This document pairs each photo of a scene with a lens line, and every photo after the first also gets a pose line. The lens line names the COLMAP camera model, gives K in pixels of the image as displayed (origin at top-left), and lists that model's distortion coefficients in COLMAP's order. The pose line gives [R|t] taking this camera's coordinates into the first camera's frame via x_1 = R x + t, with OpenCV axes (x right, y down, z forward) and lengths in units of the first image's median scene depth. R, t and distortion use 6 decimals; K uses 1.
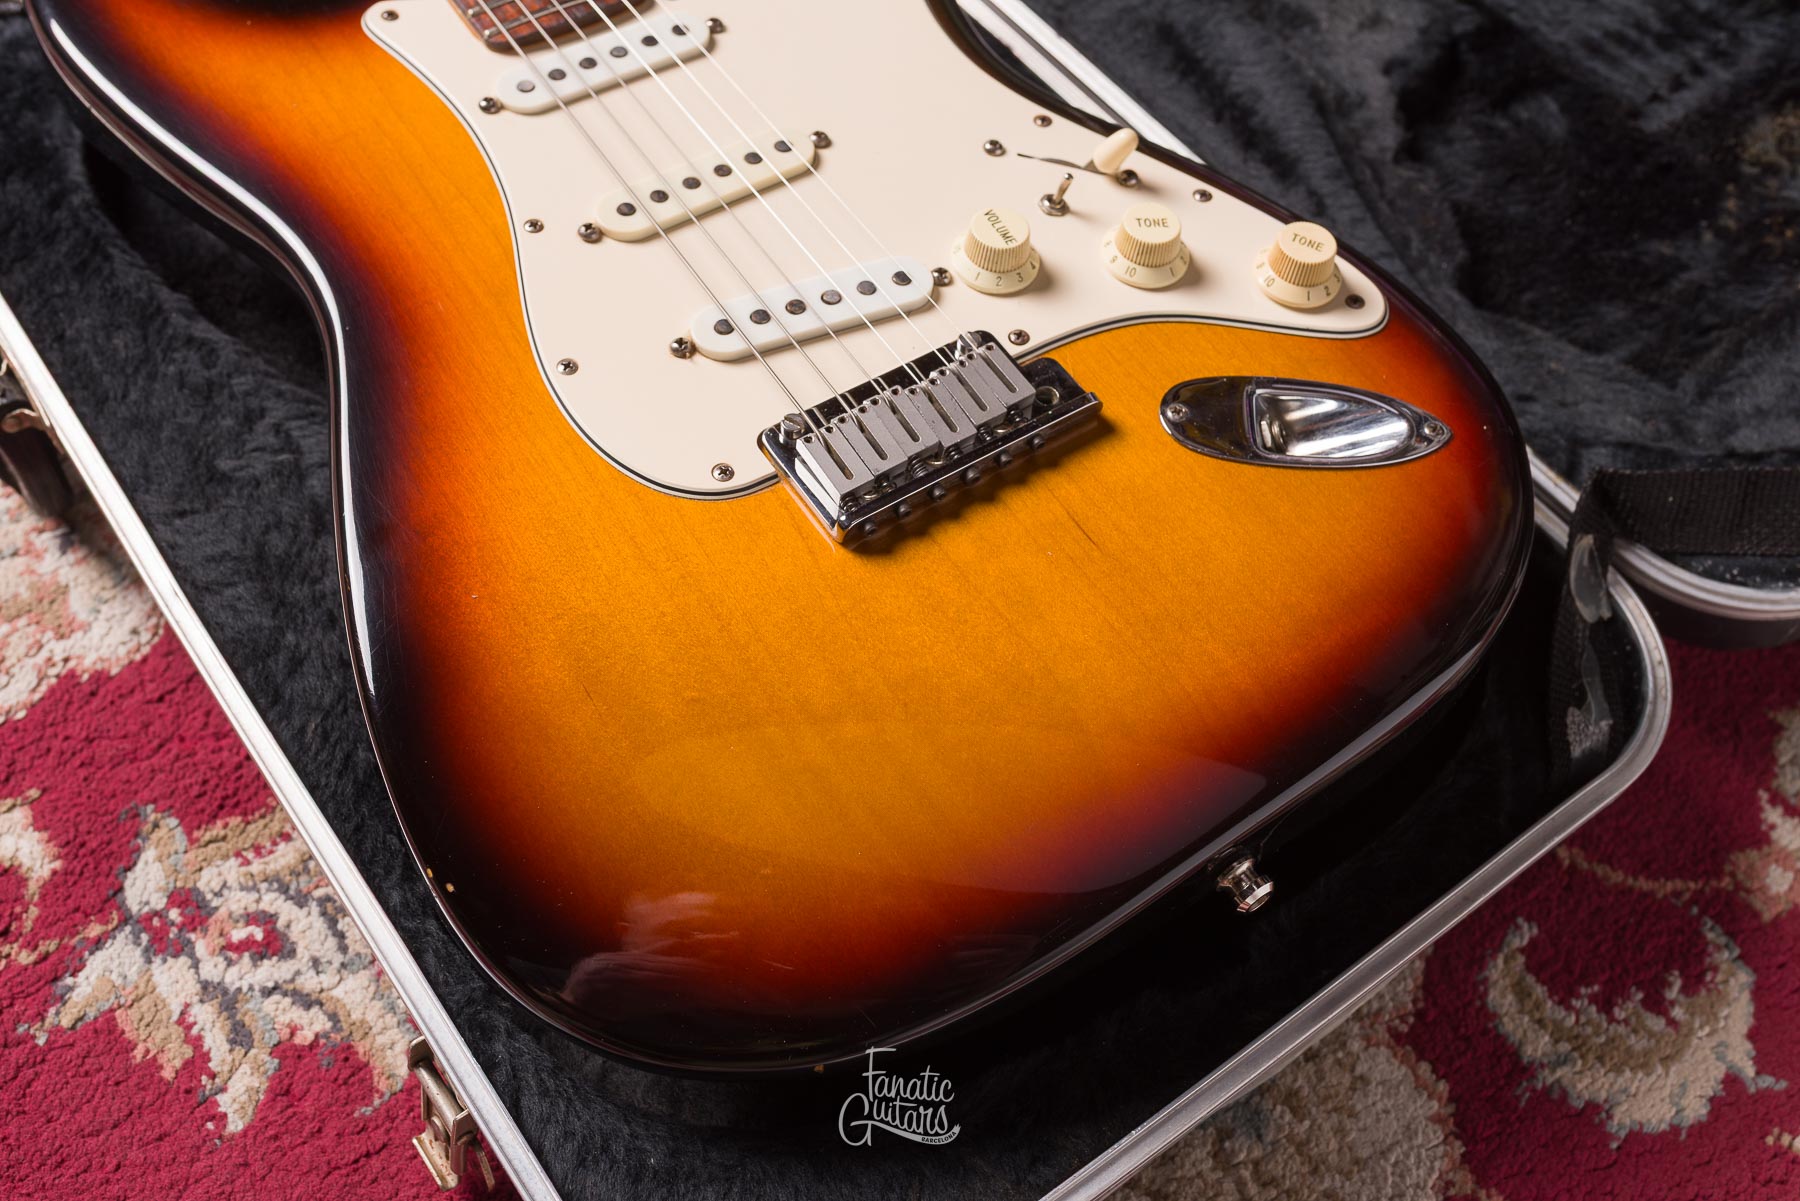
lens RADIAL K [[1777.4, 0, 900.0], [0, 1777.4, 600.5], [0, 0, 1]] dist [0.001854, 0.003367]
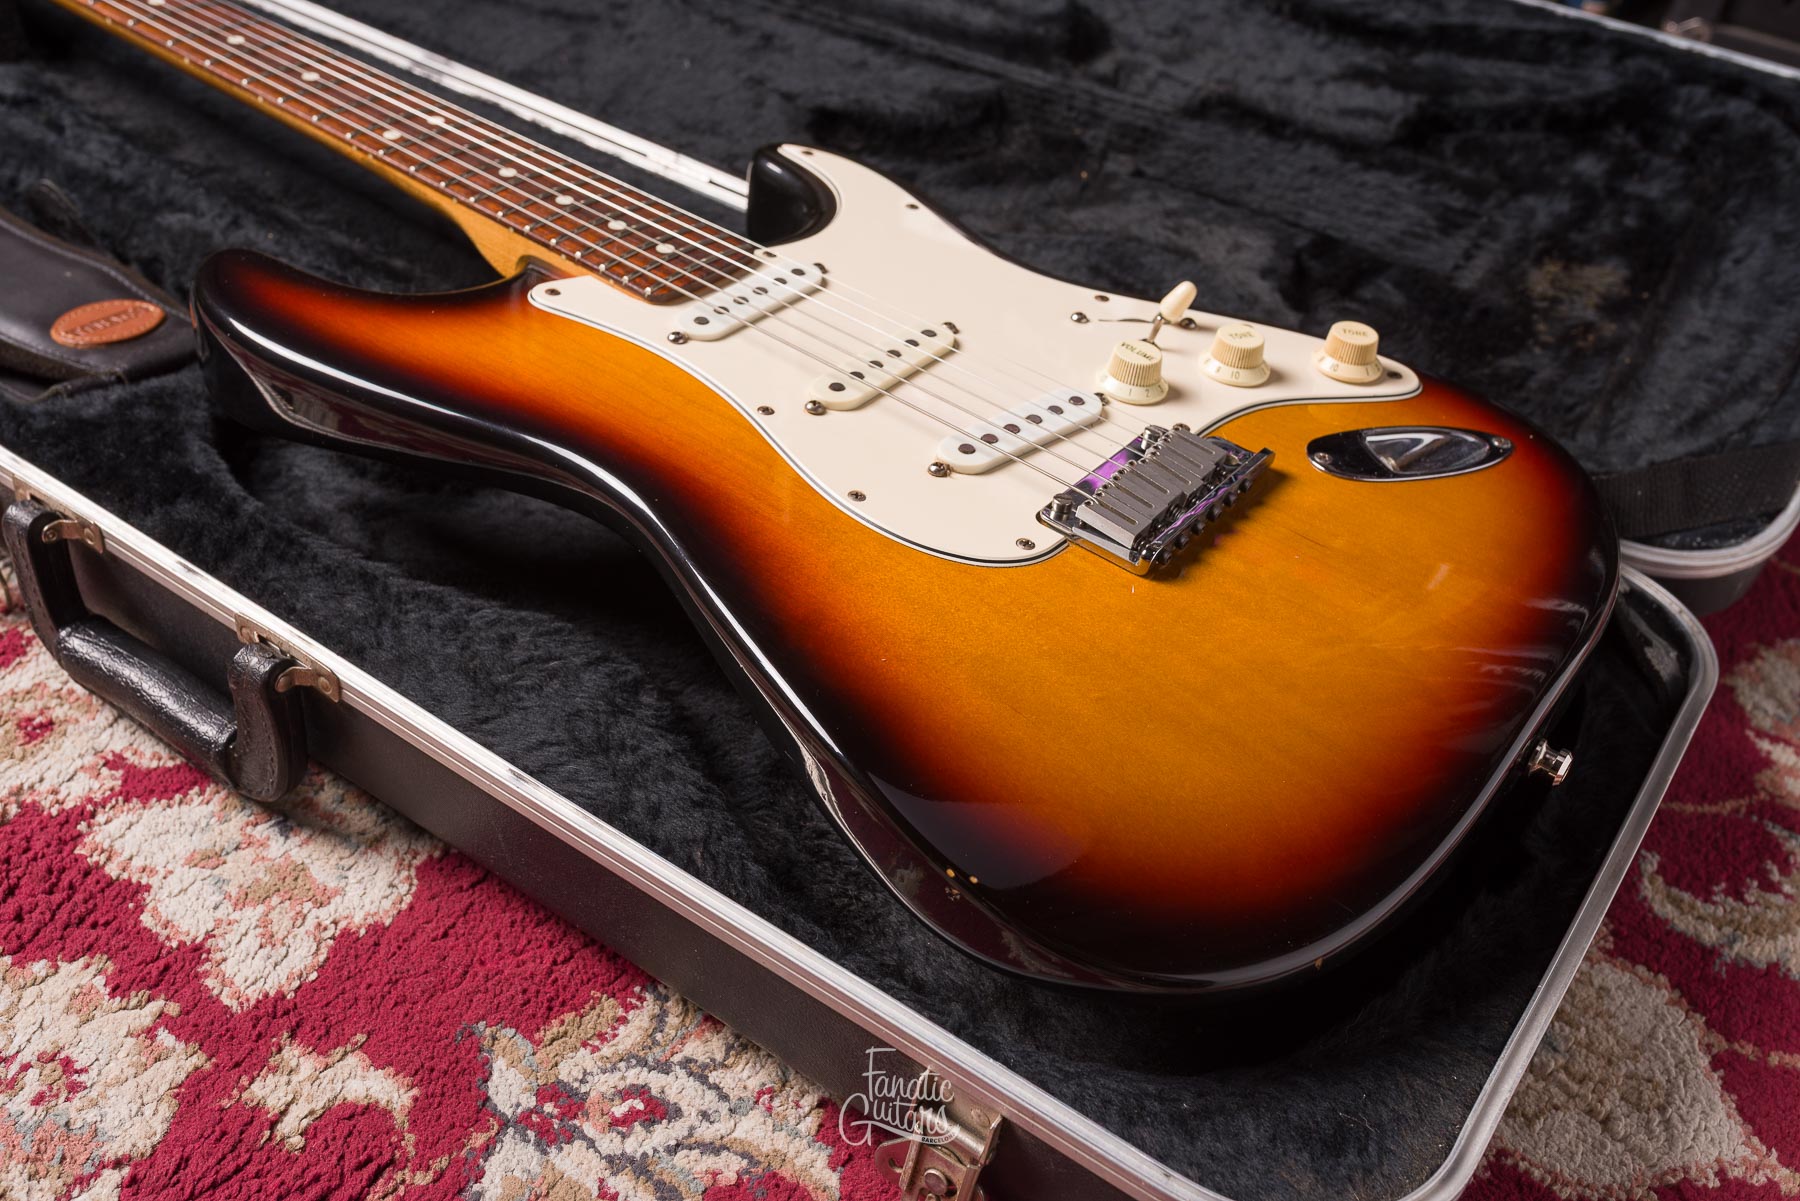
lens RADIAL K [[1760.9, 0, 900.0], [0, 1760.9, 600.5], [0, 0, 1]] dist [-0.001552, 0.003908]
pose [[0.945762, -0.176839, 0.272511, -0.436112], [0.245581, 0.938321, -0.243400, 0.195961], [-0.212660, 0.297122, 0.930857, -0.046121]]
